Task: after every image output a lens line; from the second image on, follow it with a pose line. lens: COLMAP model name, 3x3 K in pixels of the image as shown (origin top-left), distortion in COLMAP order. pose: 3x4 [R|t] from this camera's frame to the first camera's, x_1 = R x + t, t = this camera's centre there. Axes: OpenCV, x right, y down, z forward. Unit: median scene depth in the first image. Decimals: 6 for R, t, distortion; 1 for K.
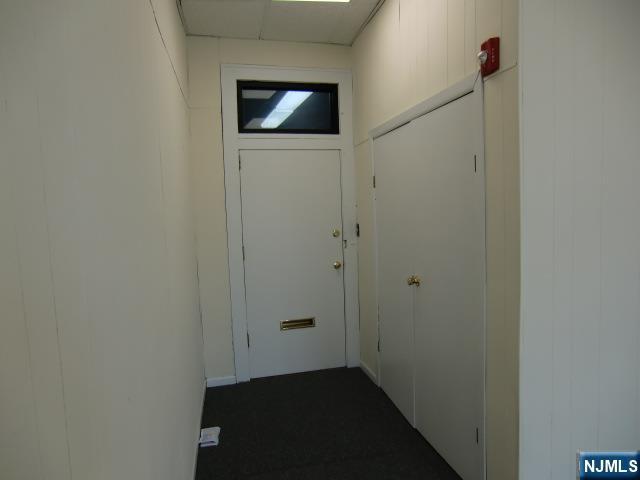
lens RADIAL K [[454.4, 0, 320.0], [0, 454.4, 240.0], [0, 0, 1]] dist [-0.130167, 0.145744]
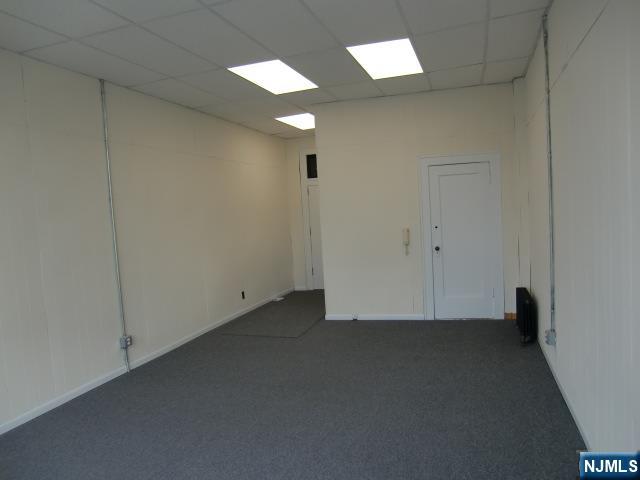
lens RADIAL K [[454.4, 0, 320.0], [0, 454.4, 240.0], [0, 0, 1]] dist [-0.130167, 0.145744]
pose [[0.868059, 0.018524, -0.496115, 0.961496], [-0.013532, 0.999815, 0.013654, 0.039875], [0.496276, -0.005139, 0.868150, -0.894741]]
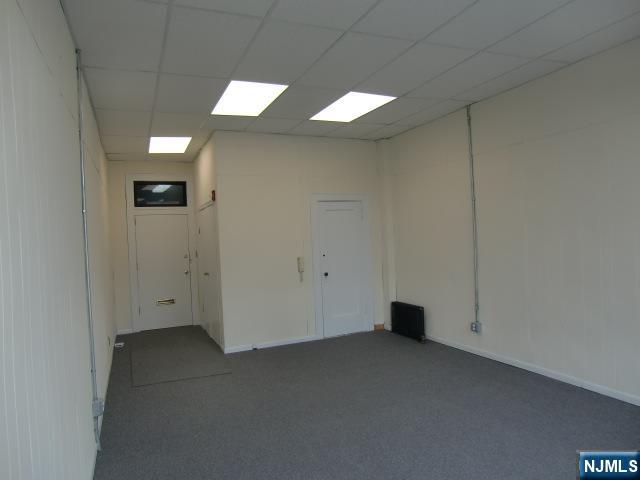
lens RADIAL K [[454.4, 0, 320.0], [0, 454.4, 240.0], [0, 0, 1]] dist [-0.130167, 0.145744]
pose [[0.977675, -0.007724, 0.209980, 0.201924], [0.024829, 0.996570, -0.078944, 0.087678], [-0.208650, 0.082395, 0.974513, -1.064697]]
